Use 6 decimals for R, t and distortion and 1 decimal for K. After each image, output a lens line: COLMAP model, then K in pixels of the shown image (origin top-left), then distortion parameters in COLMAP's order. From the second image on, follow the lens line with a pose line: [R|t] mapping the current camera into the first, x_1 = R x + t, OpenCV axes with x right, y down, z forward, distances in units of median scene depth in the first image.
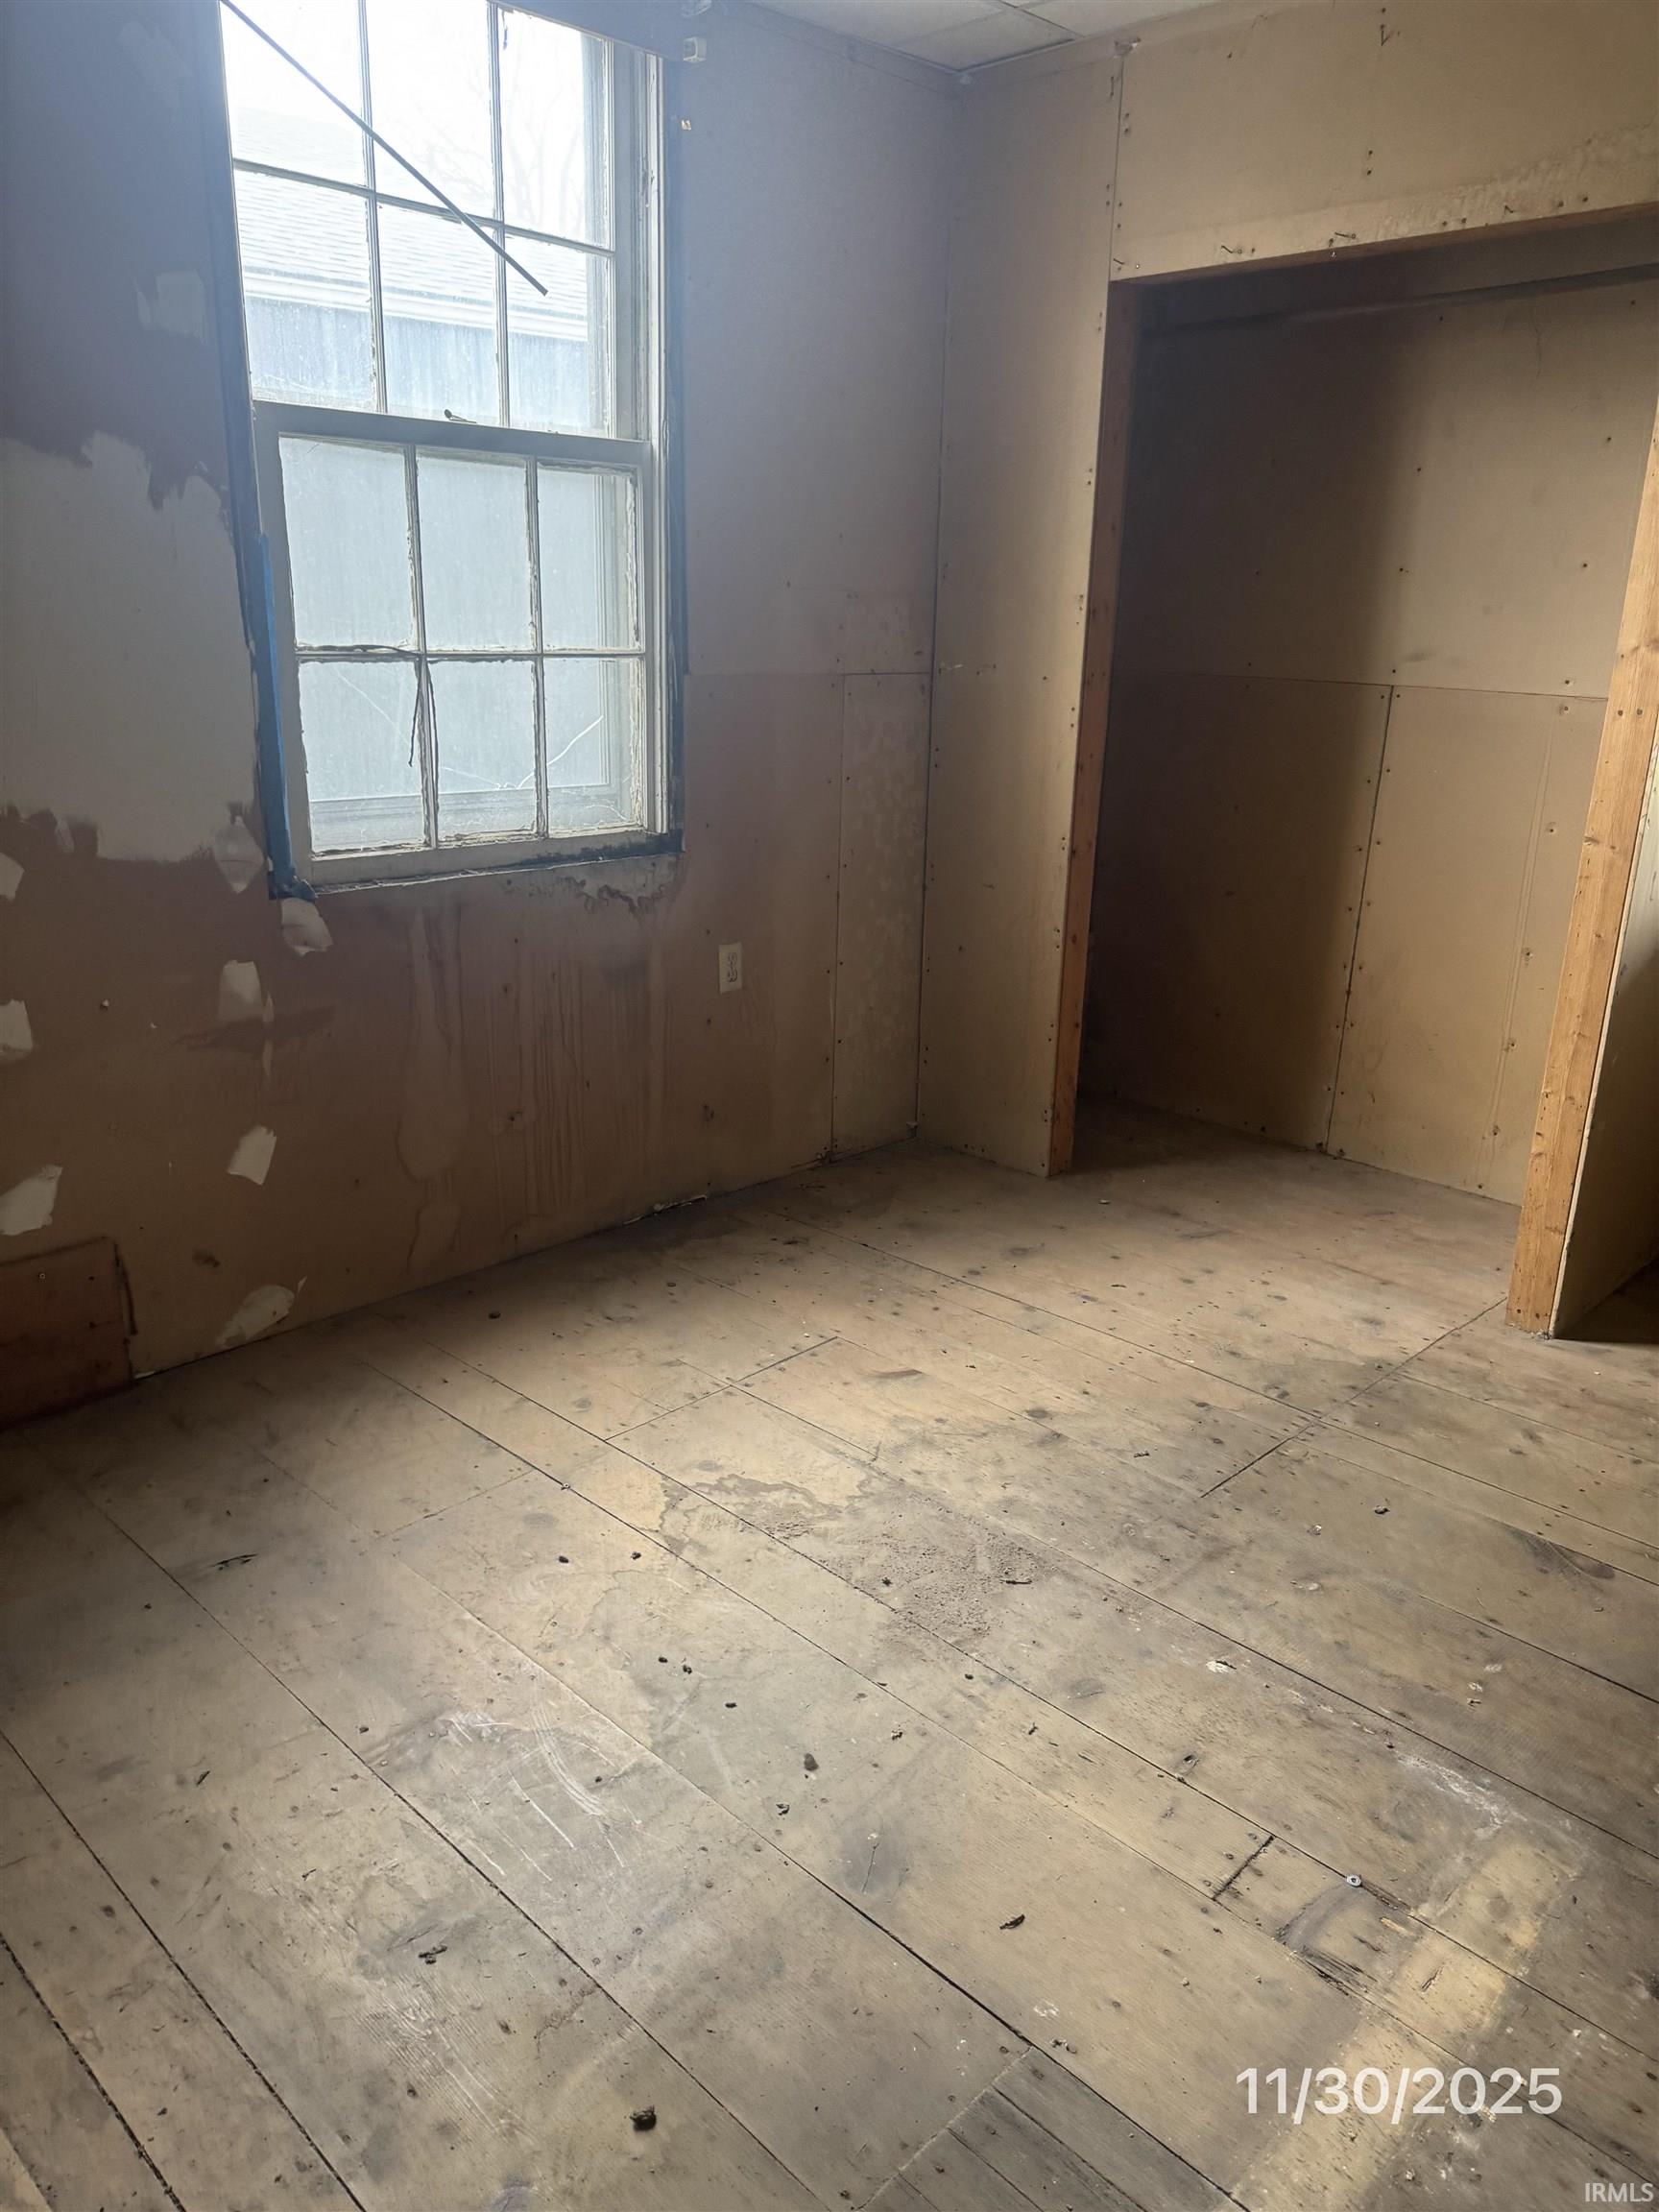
lens RADIAL K [[1644.7, 0, 826.7], [0, 1644.7, 1111.9], [0, 0, 1]] dist [0.072353, -0.088449]
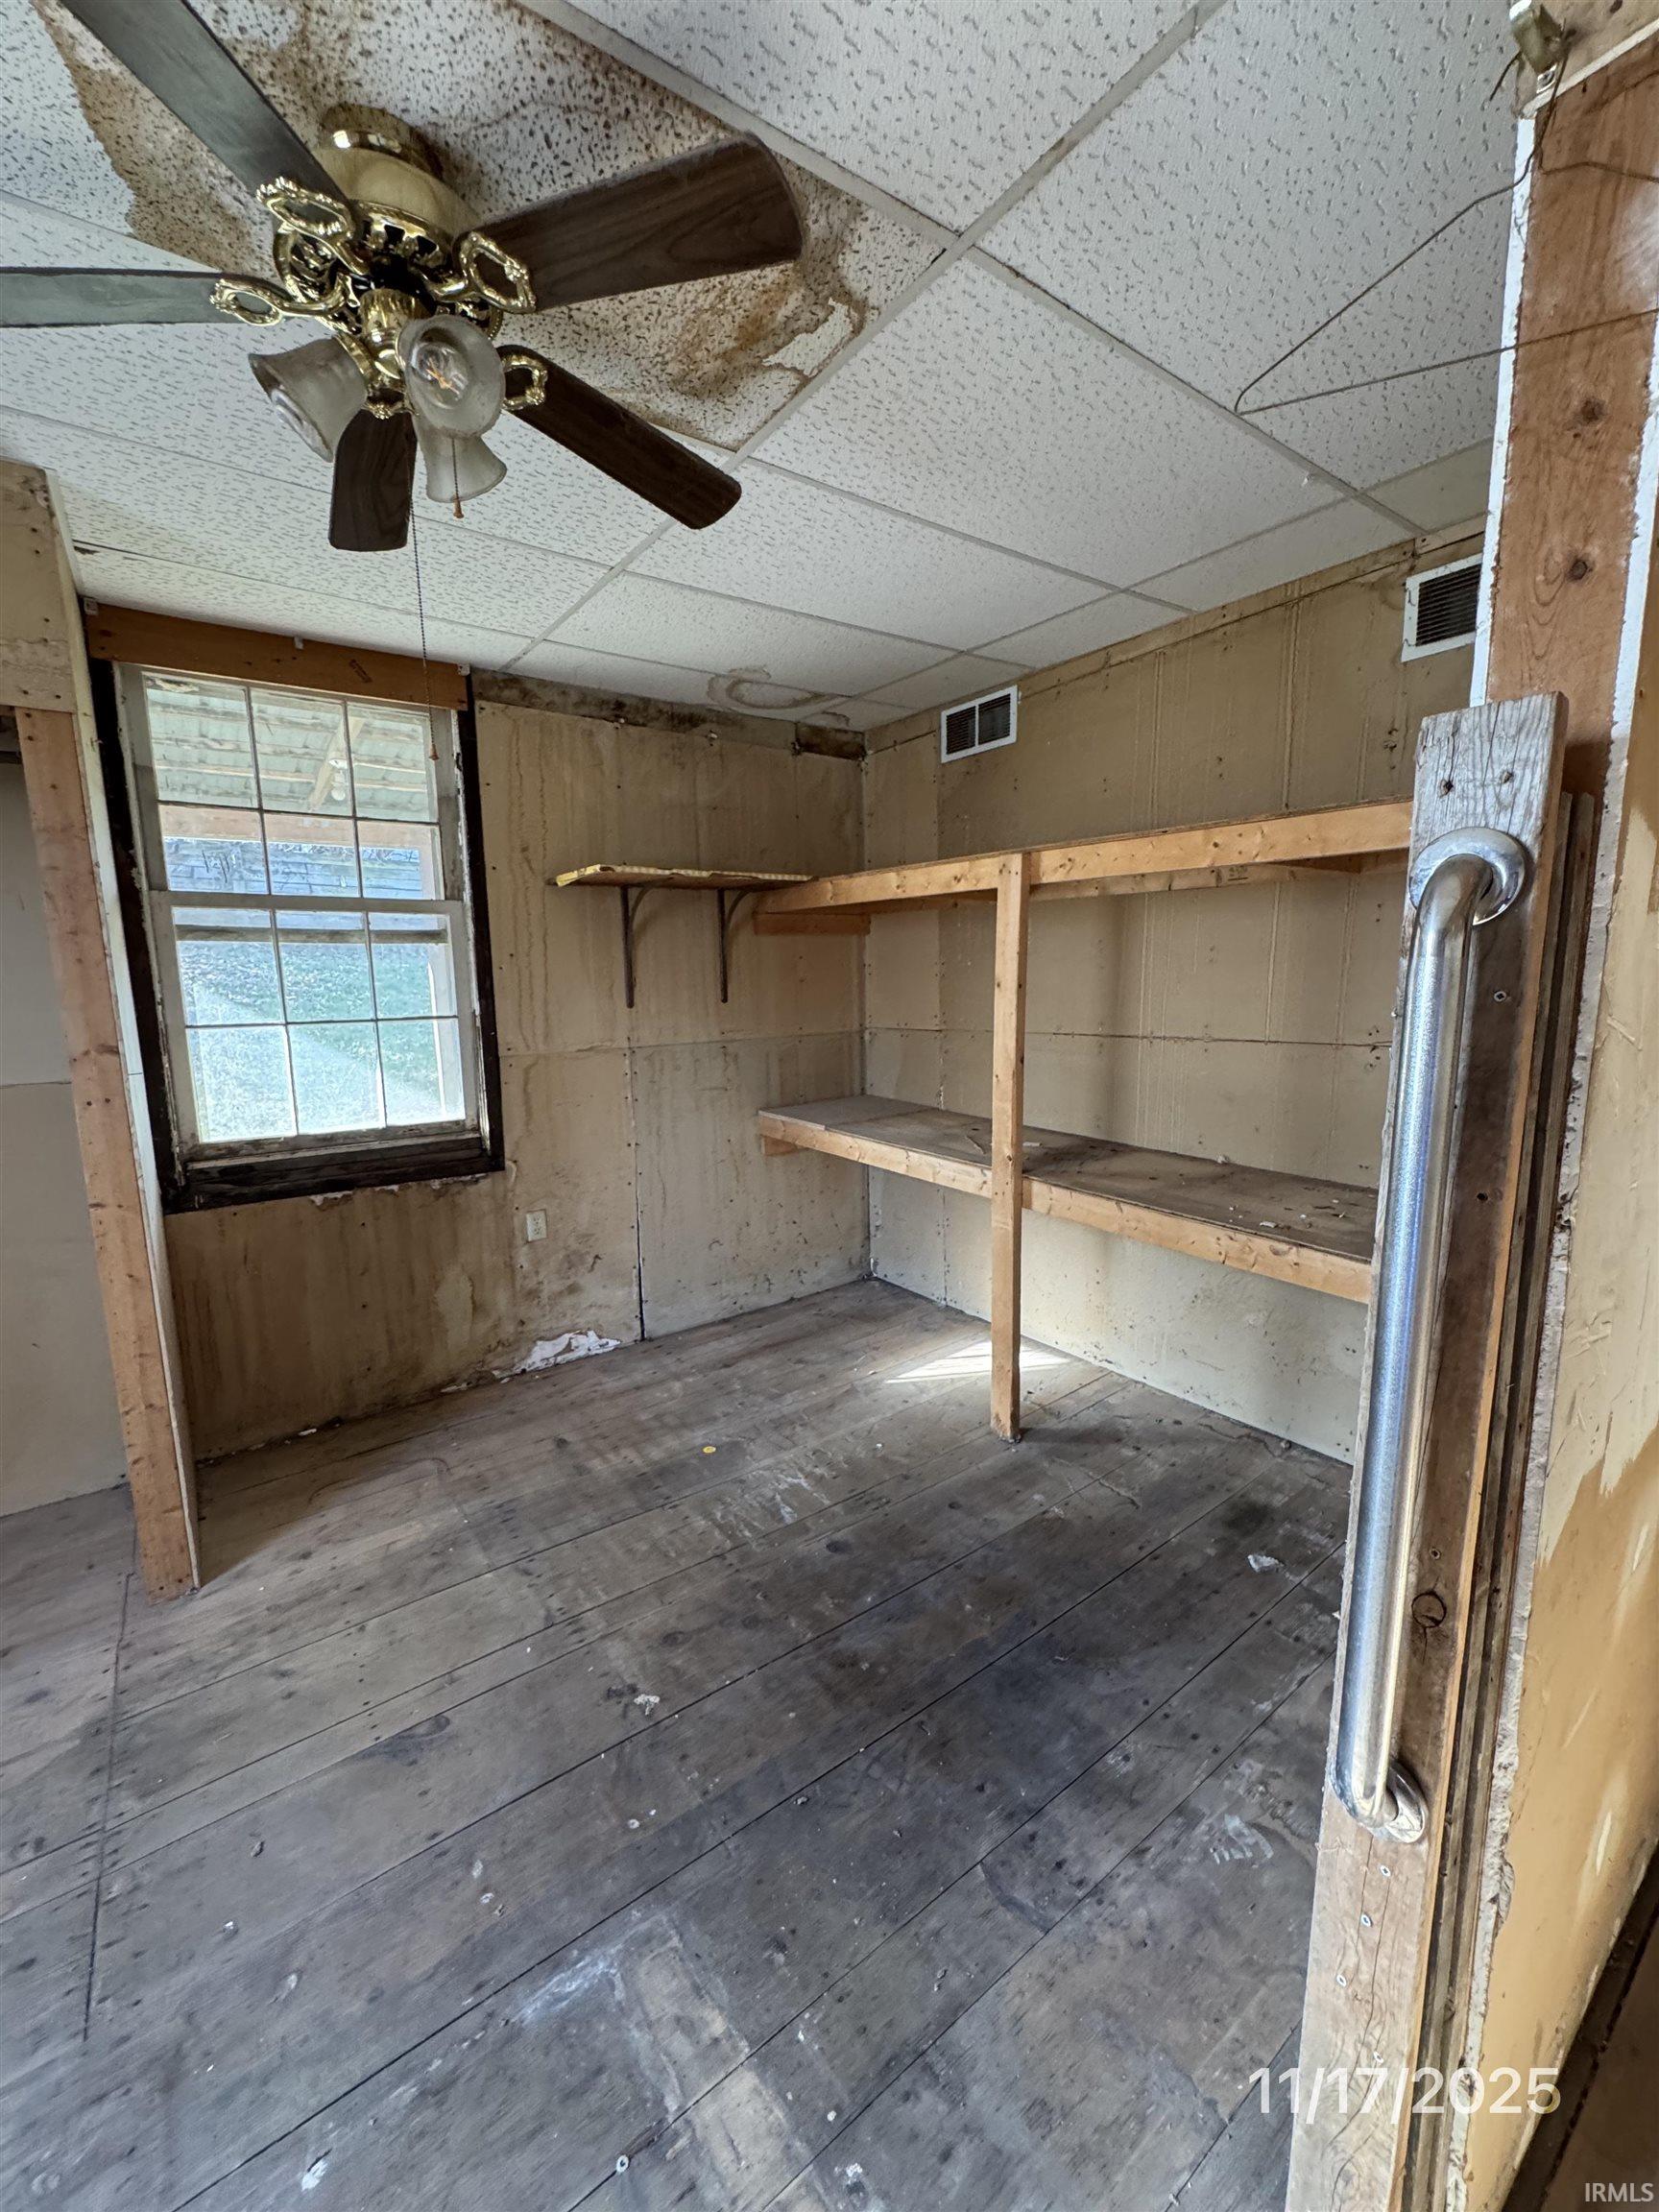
lens RADIAL K [[875.8, 0, 829.4], [0, 875.8, 1104.1], [0, 0, 1]] dist [-0.001740, 0.000051]
pose [[0.147643, -0.166842, 0.974867, -0.086464], [0.305279, 0.945228, 0.115535, -0.177738], [-0.940748, 0.280548, 0.190489, 0.441352]]
